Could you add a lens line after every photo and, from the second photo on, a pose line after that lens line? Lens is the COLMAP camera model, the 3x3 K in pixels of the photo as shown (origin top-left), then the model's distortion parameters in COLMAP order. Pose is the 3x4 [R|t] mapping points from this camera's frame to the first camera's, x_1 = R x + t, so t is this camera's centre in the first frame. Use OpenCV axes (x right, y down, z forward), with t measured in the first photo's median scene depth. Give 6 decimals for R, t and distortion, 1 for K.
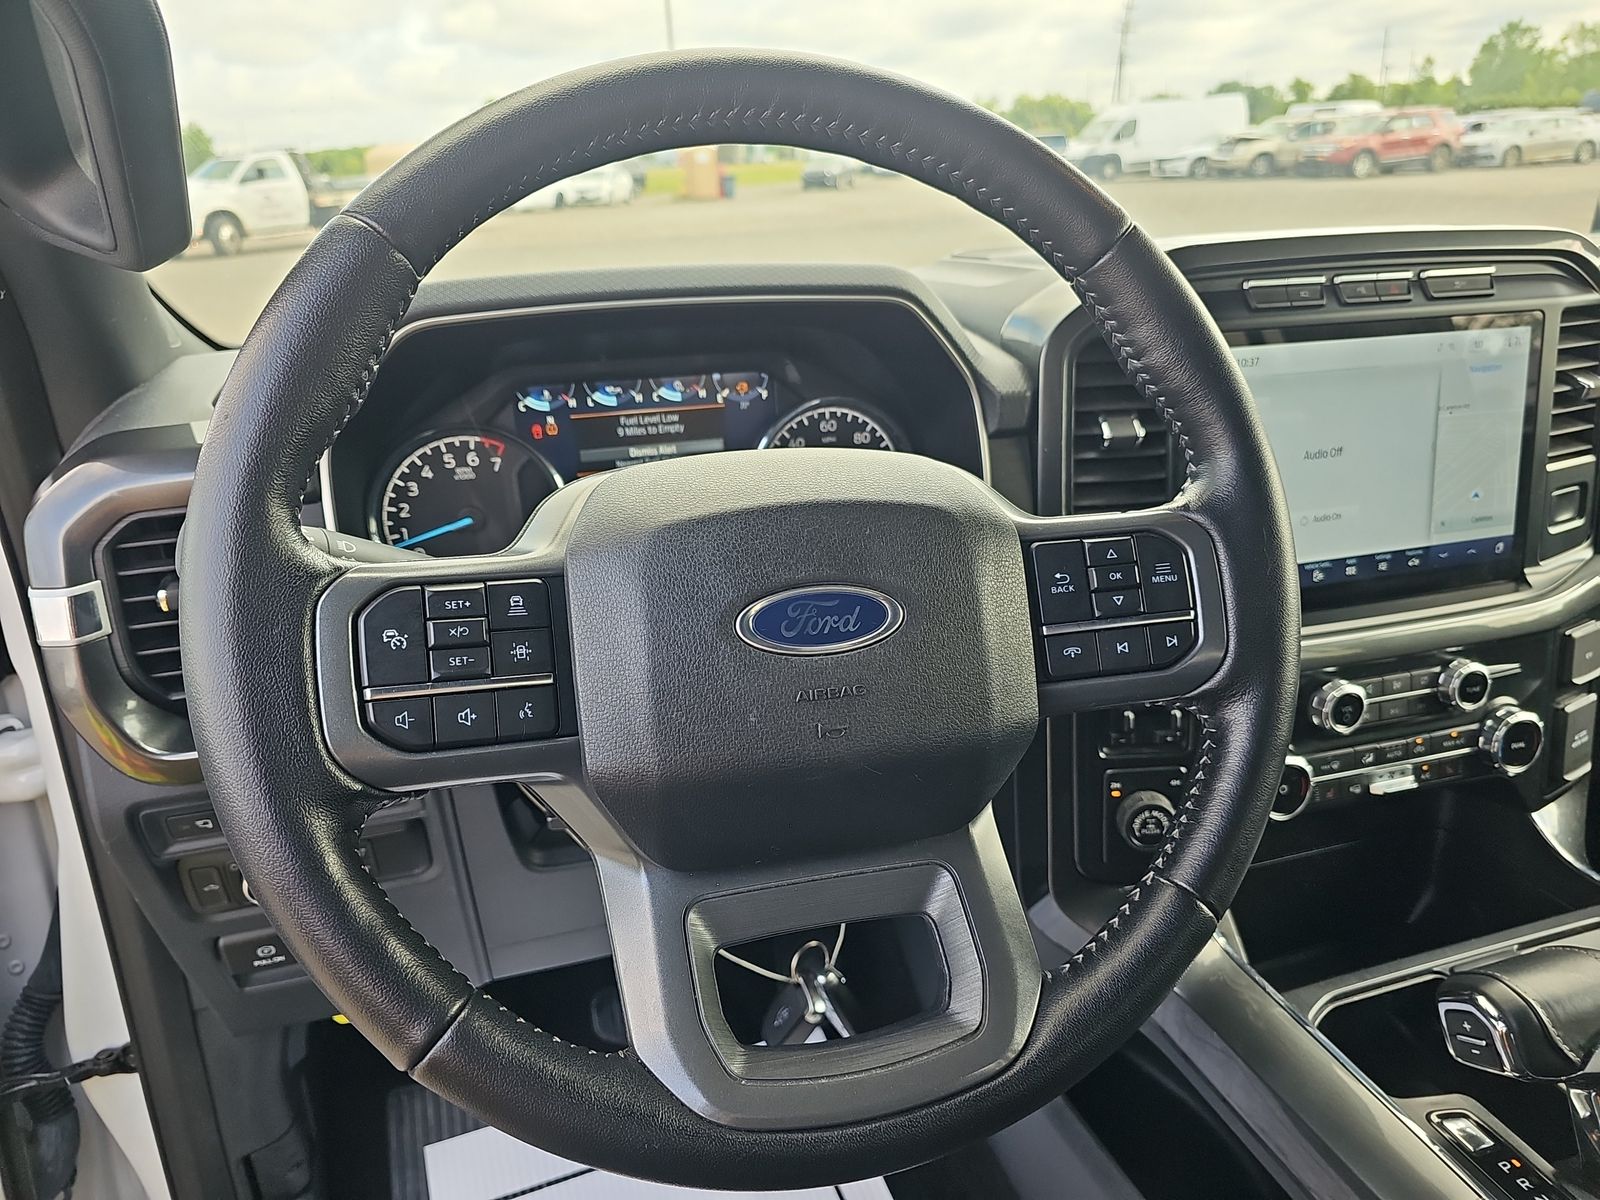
lens RADIAL K [[1099.2, 0, 800.0], [0, 1099.2, 600.0], [0, 0, 1]] dist [-0.008483, -0.005814]
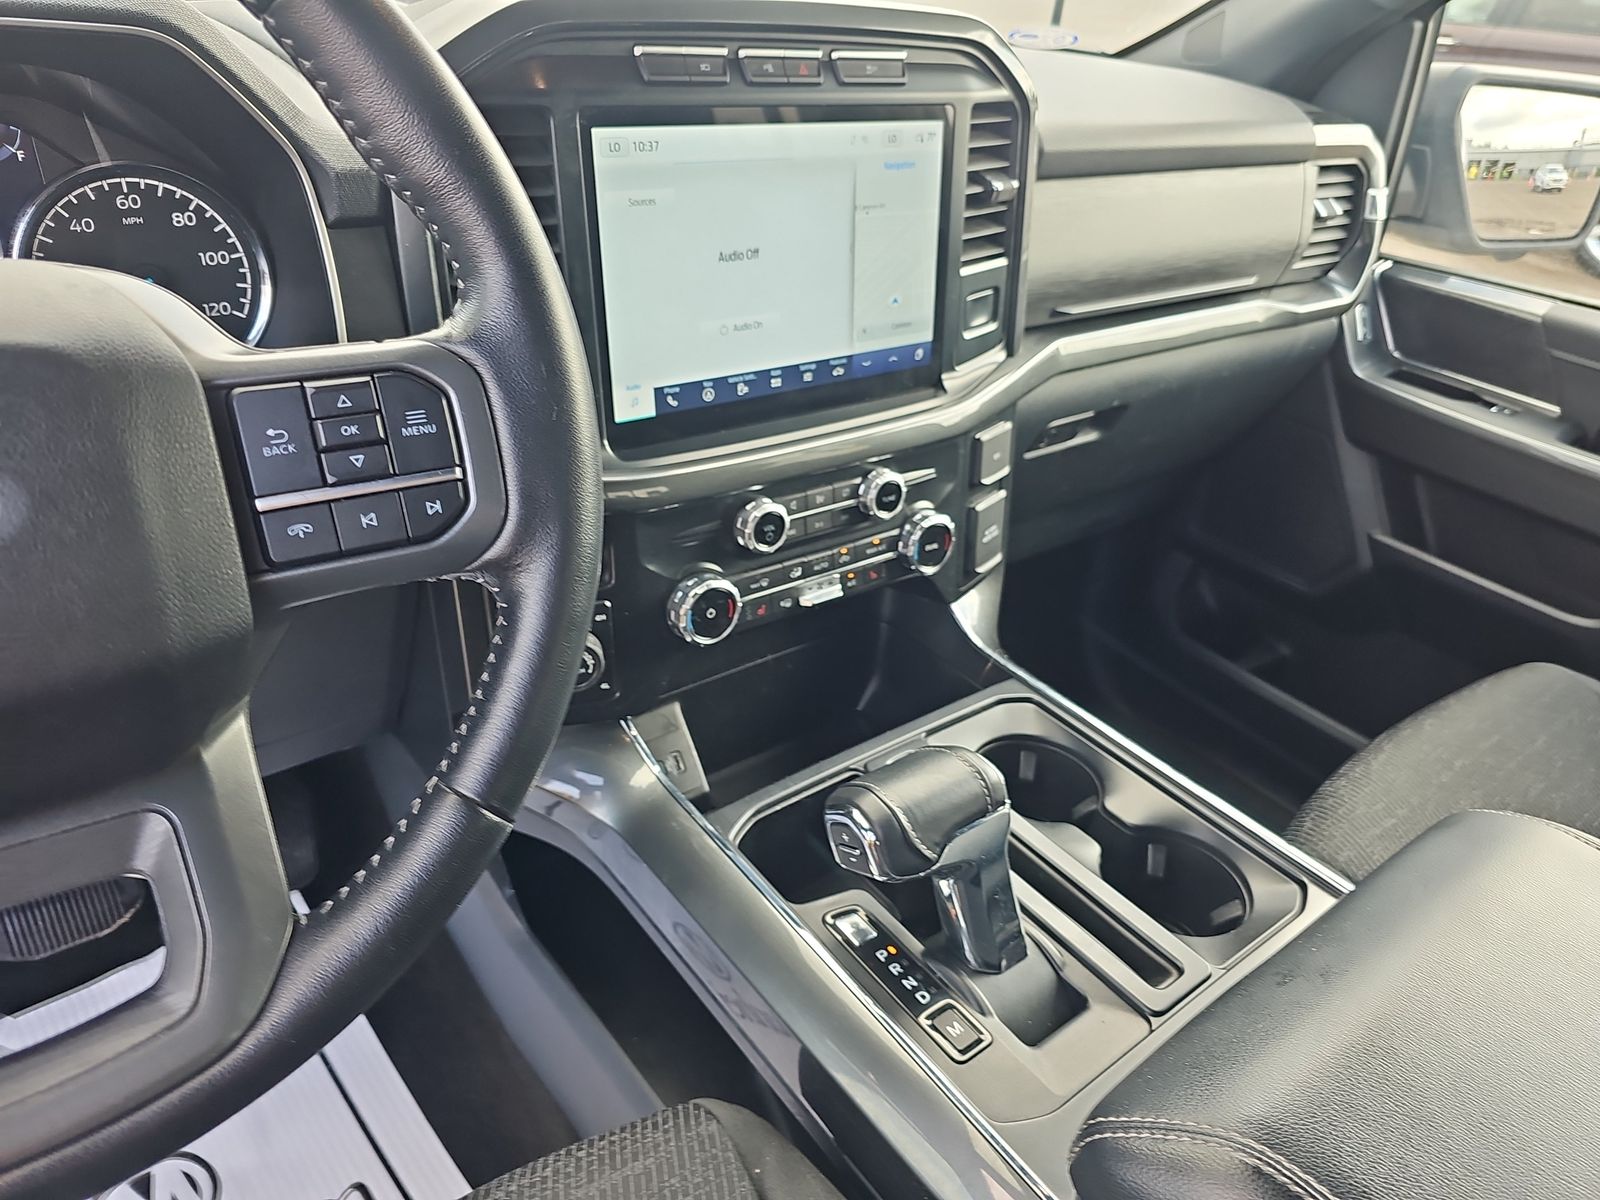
lens RADIAL K [[1097.7, 0, 804.1], [0, 1097.7, 607.4], [0, 0, 1]] dist [0.066354, -0.116547]
pose [[0.927190, -0.097867, 0.361580, 0.155758], [0.025800, 0.979659, 0.199003, -0.025195], [-0.373701, -0.175185, 0.910856, 0.070082]]
